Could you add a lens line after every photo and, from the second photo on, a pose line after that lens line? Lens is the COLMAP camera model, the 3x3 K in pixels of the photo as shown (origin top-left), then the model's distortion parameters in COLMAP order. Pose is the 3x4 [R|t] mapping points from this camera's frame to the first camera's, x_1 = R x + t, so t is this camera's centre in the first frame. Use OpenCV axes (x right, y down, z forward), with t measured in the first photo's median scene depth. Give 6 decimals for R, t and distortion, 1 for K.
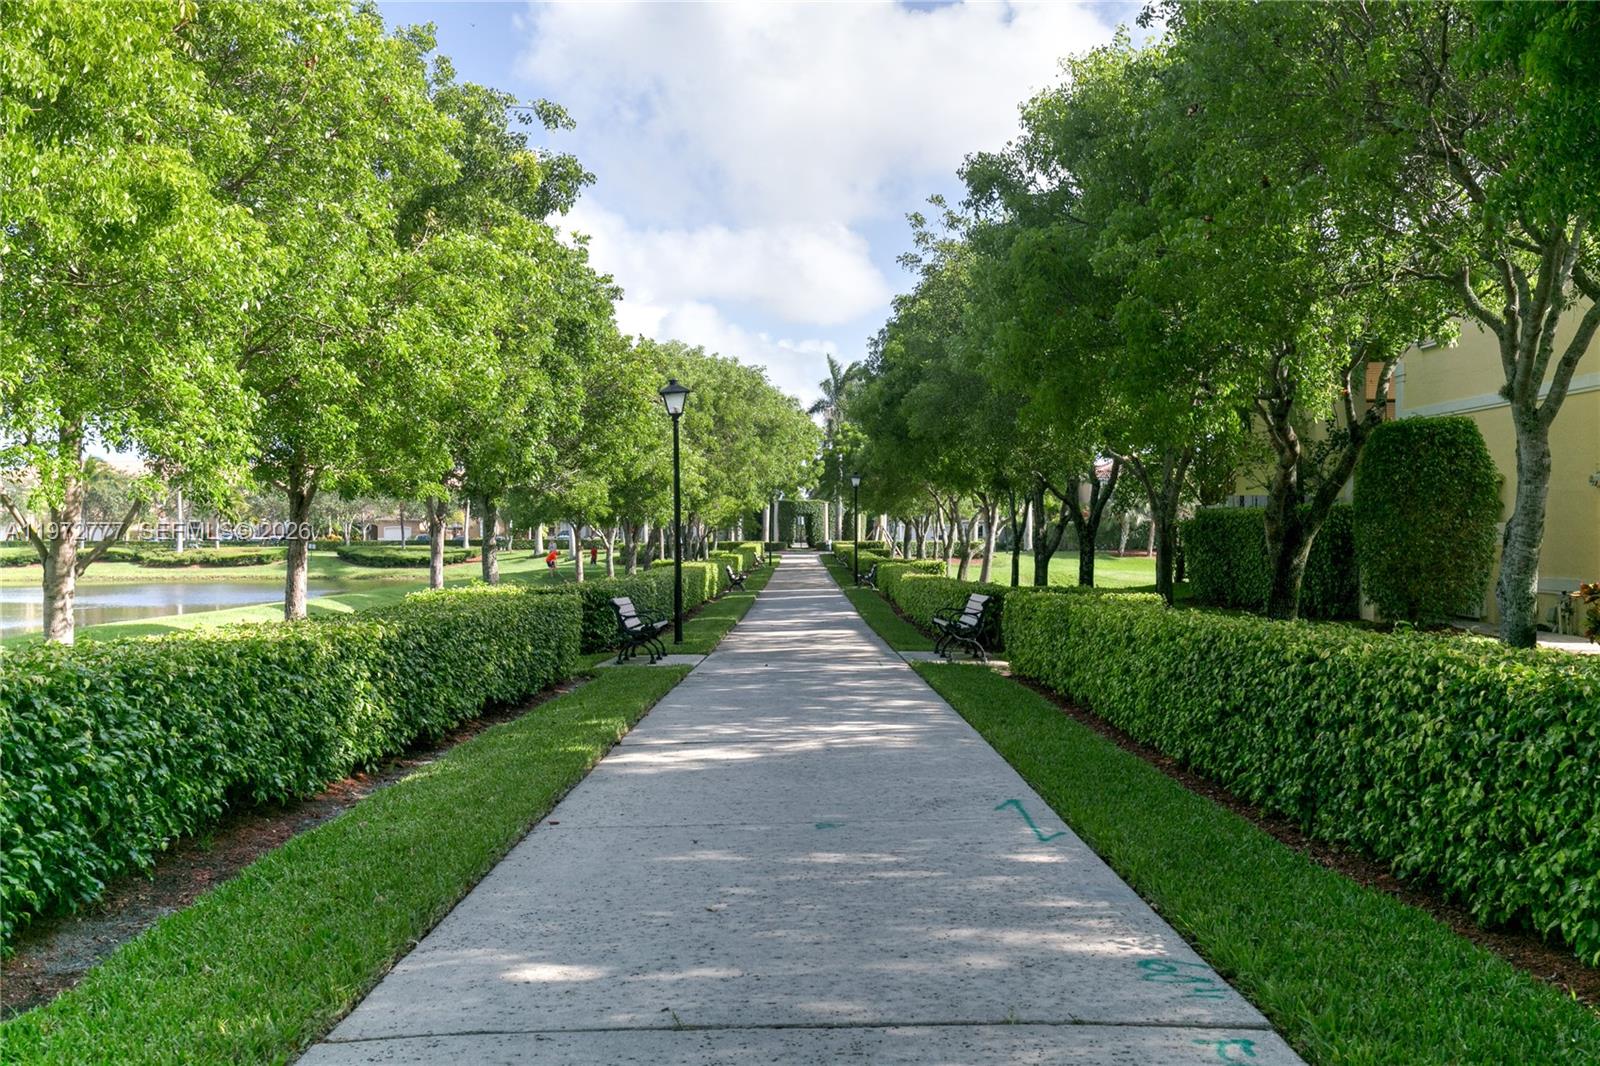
lens RADIAL K [[1542.2, 0, 781.4], [0, 1542.2, 540.5], [0, 0, 1]] dist [0.253774, -0.407390]
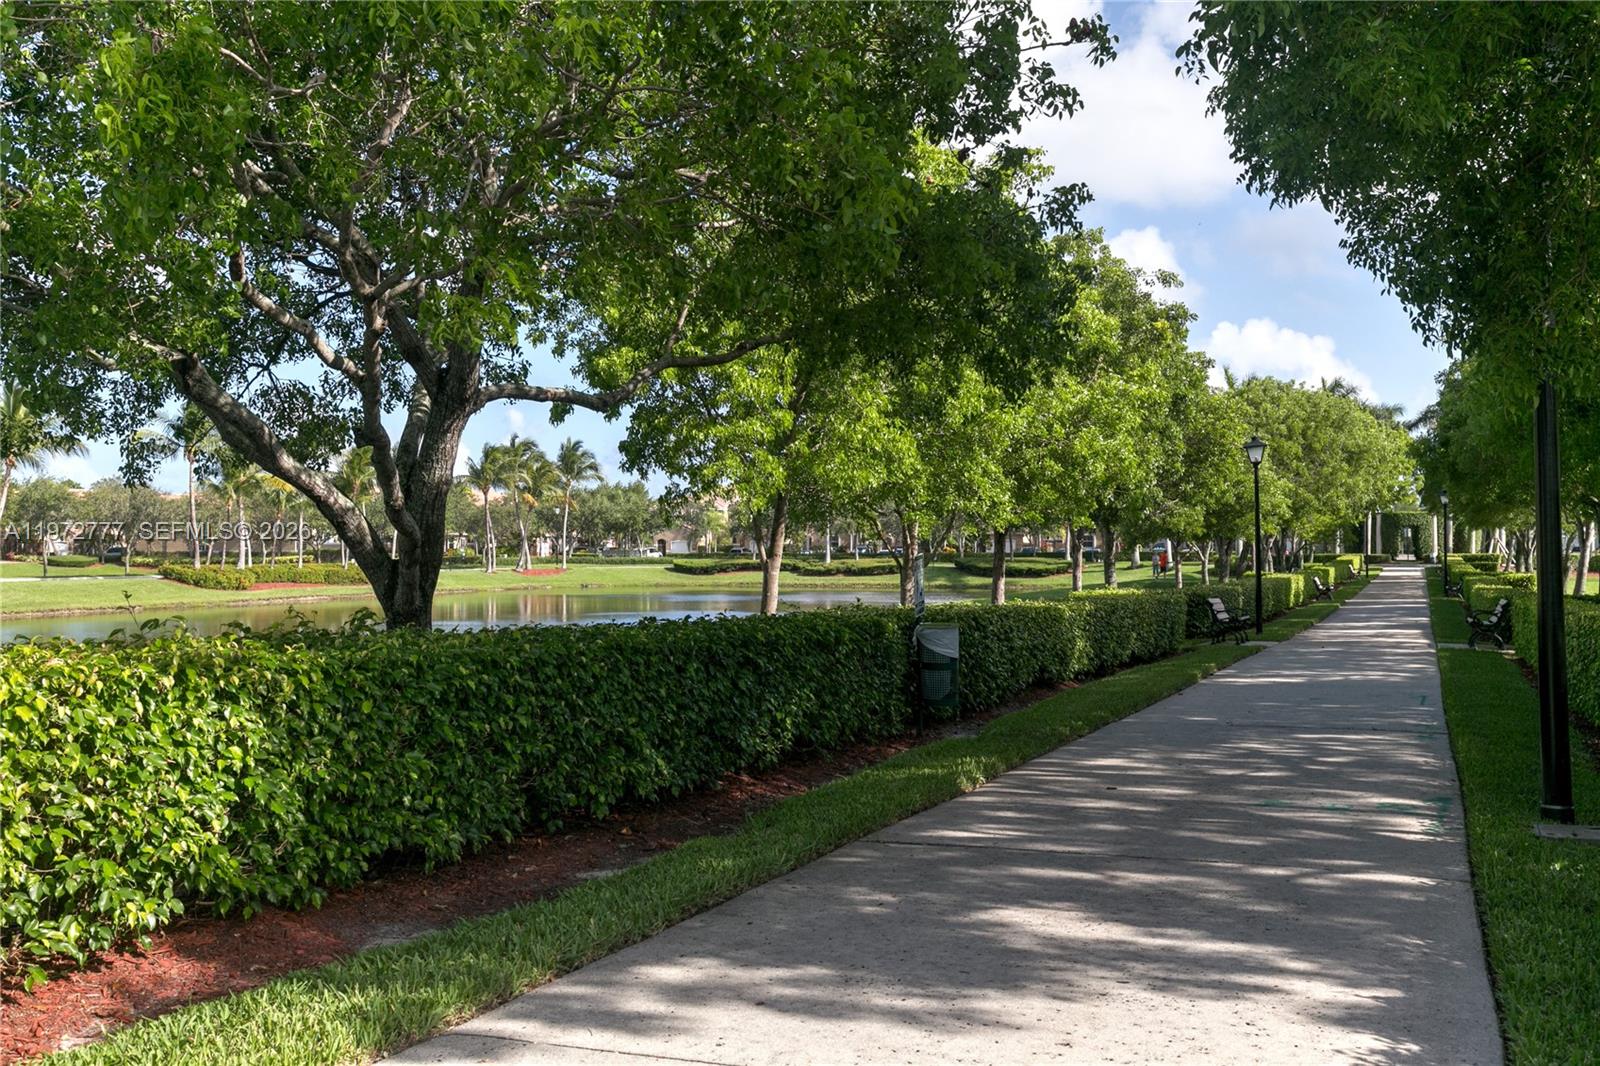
lens RADIAL K [[1542.2, 0, 781.4], [0, 1542.2, 540.5], [0, 0, 1]] dist [0.253774, -0.407390]
pose [[0.931042, -0.004375, -0.364886, 0.022307], [0.001901, 0.999973, -0.007138, -0.002981], [0.364907, 0.005952, 0.931025, -0.207389]]
